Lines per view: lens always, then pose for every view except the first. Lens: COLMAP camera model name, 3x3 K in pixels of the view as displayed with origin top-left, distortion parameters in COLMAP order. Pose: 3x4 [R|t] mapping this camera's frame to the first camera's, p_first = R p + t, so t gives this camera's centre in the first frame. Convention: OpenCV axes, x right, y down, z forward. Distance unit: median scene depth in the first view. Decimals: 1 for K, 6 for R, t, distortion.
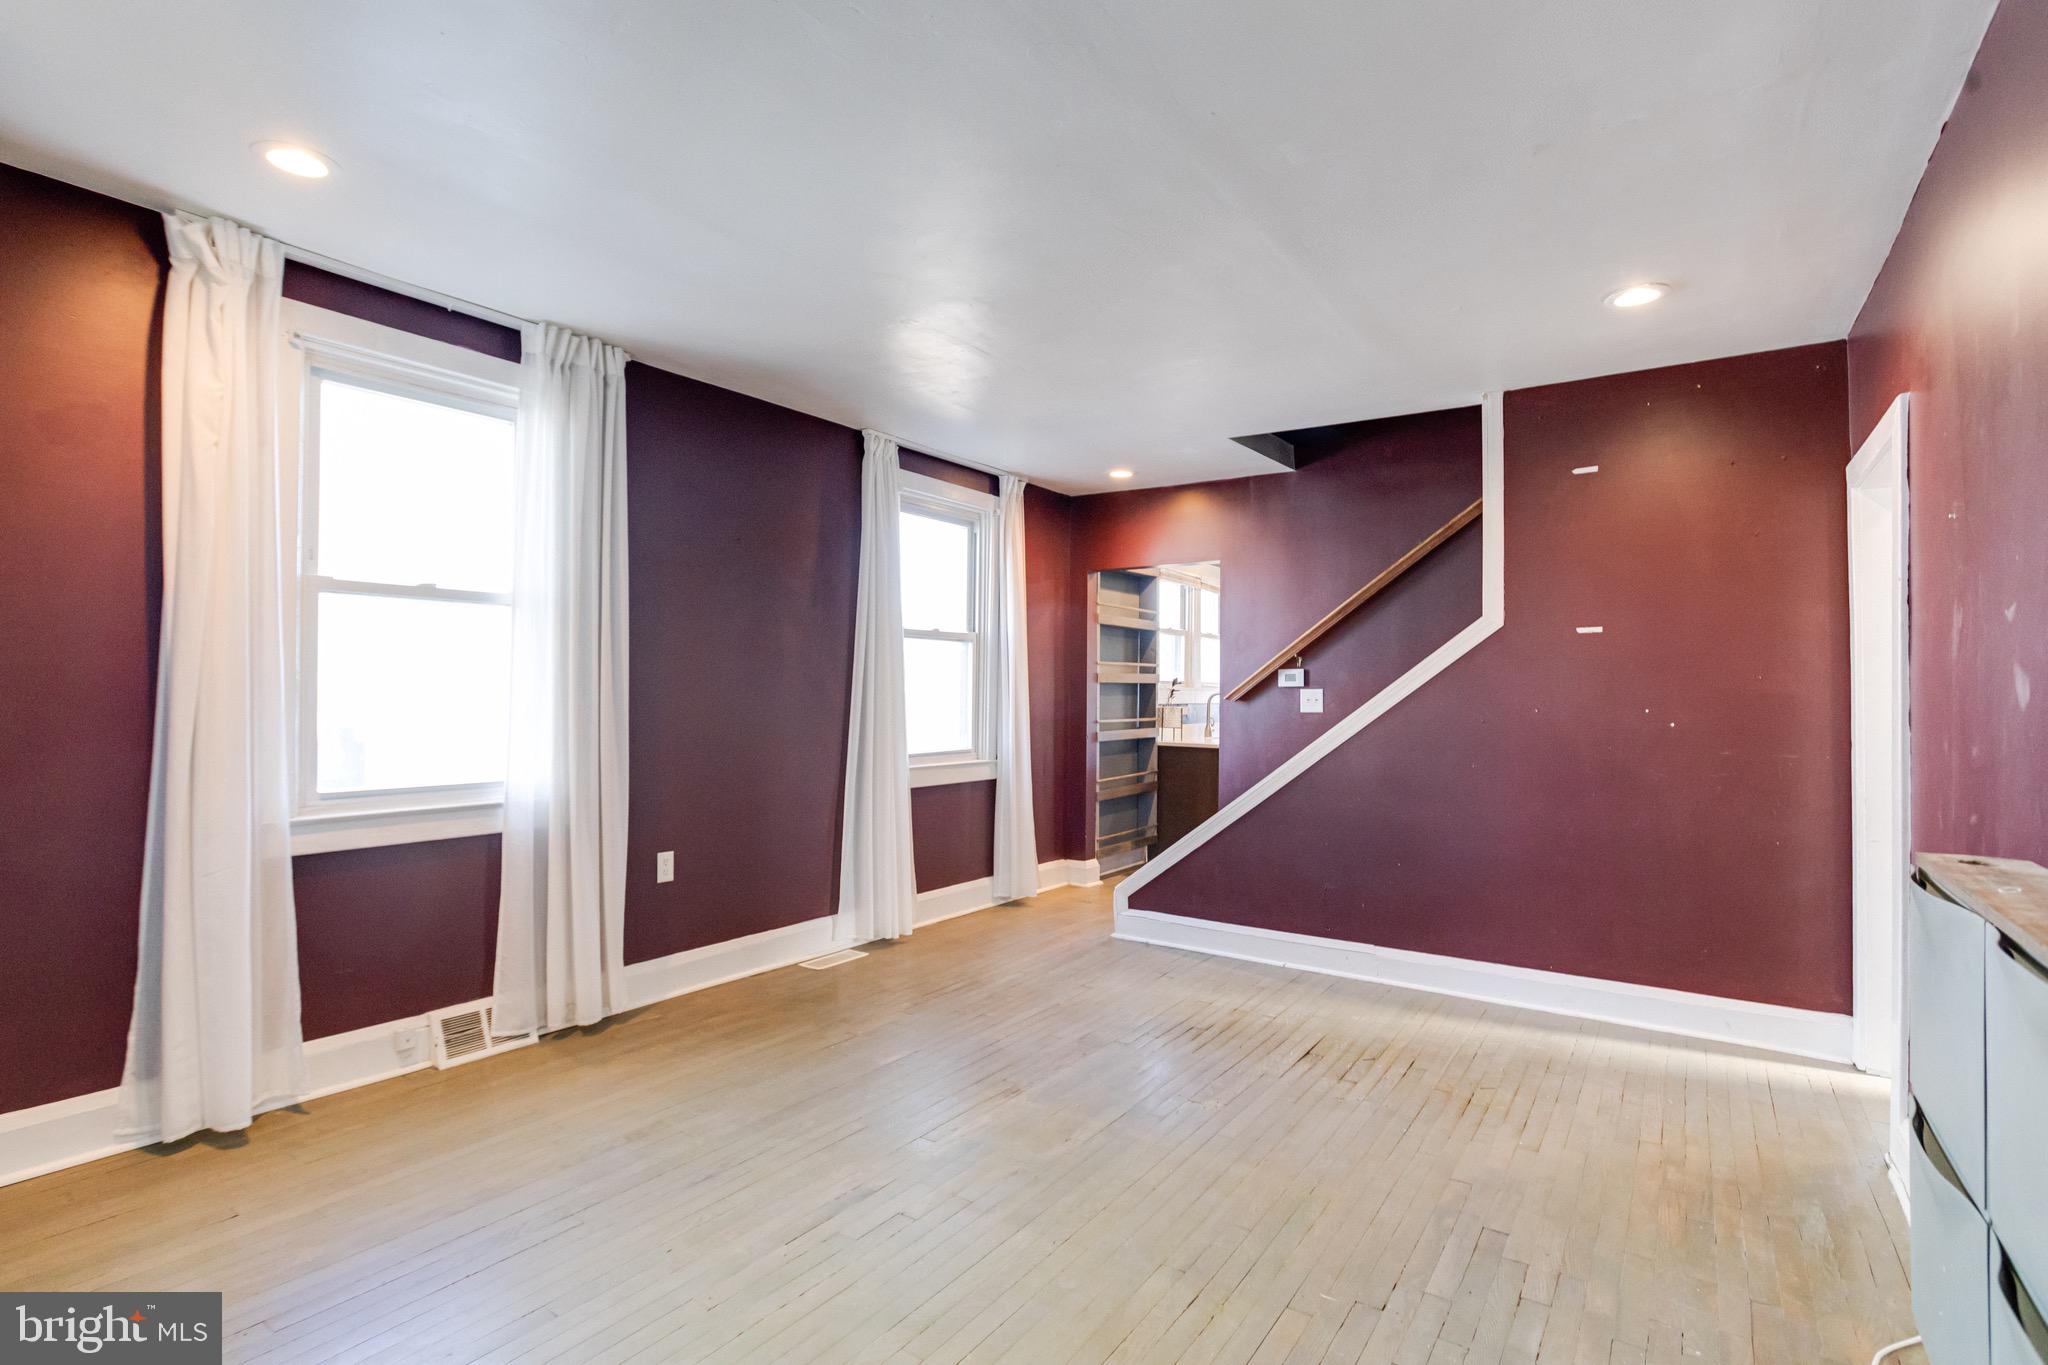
lens RADIAL K [[997.9, 0, 1008.0], [0, 997.9, 680.6], [0, 0, 1]] dist [-0.054696, 0.031966]
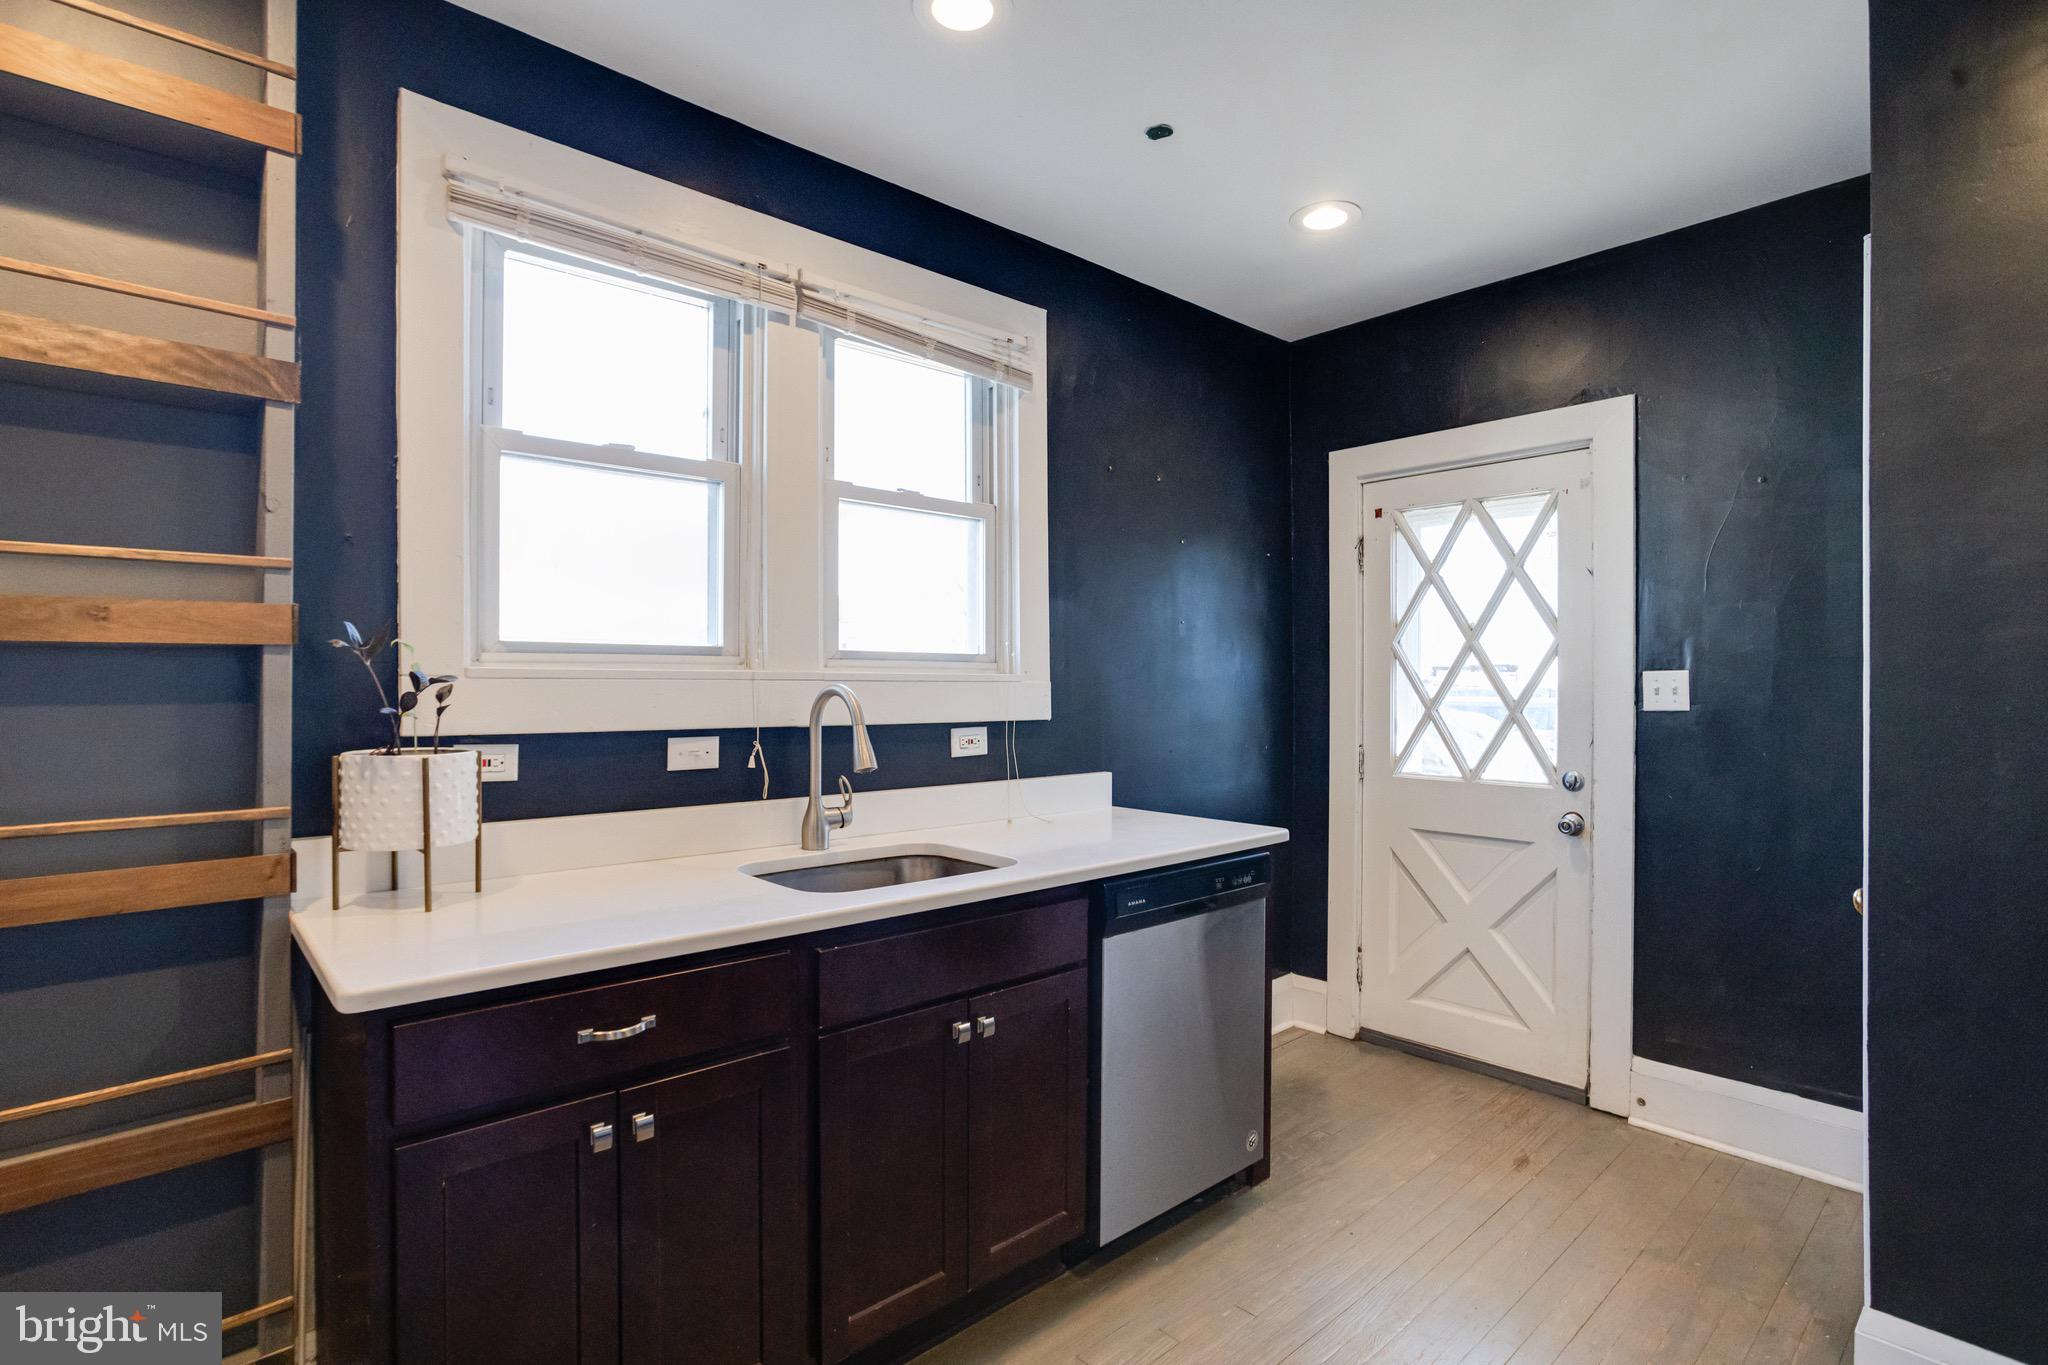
lens RADIAL K [[988.0, 0, 1007.2], [0, 988.0, 678.0], [0, 0, 1]] dist [-0.054955, 0.030114]
pose [[0.974931, -0.009886, -0.222288, 0.738580], [0.011121, 0.999929, 0.004307, 0.022388], [0.222230, -0.006671, 0.974971, 1.782316]]
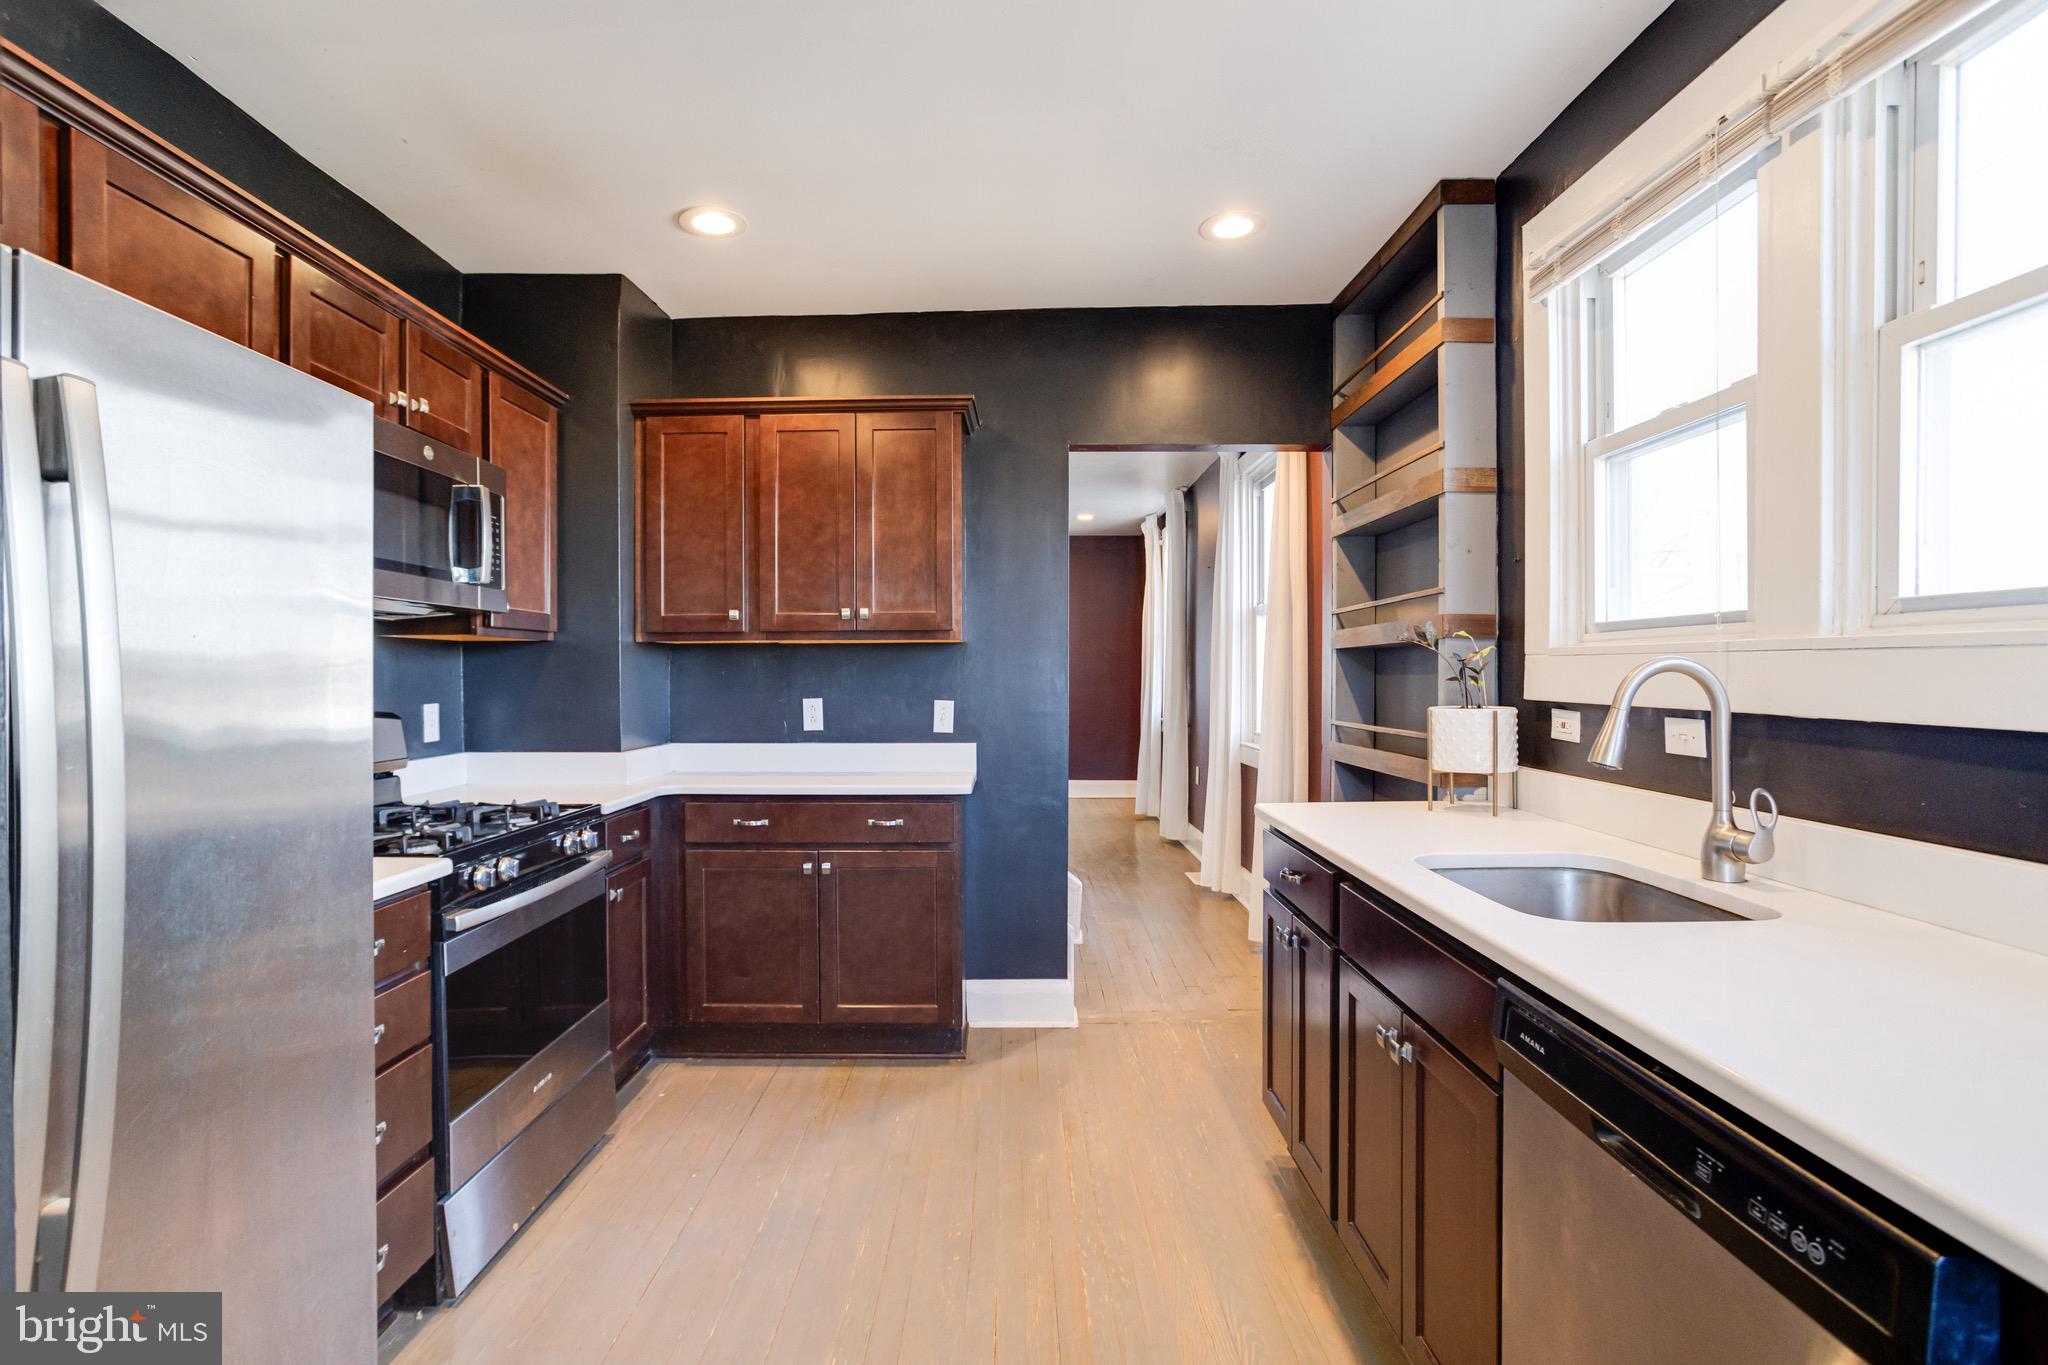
lens RADIAL K [[988.0, 0, 1007.2], [0, 988.0, 678.0], [0, 0, 1]] dist [-0.054955, 0.030114]
pose [[-0.819405, -0.002348, -0.573210, 1.021390], [0.002476, 0.999968, -0.007635, 0.041276], [0.573210, -0.007676, -0.819373, 2.560903]]
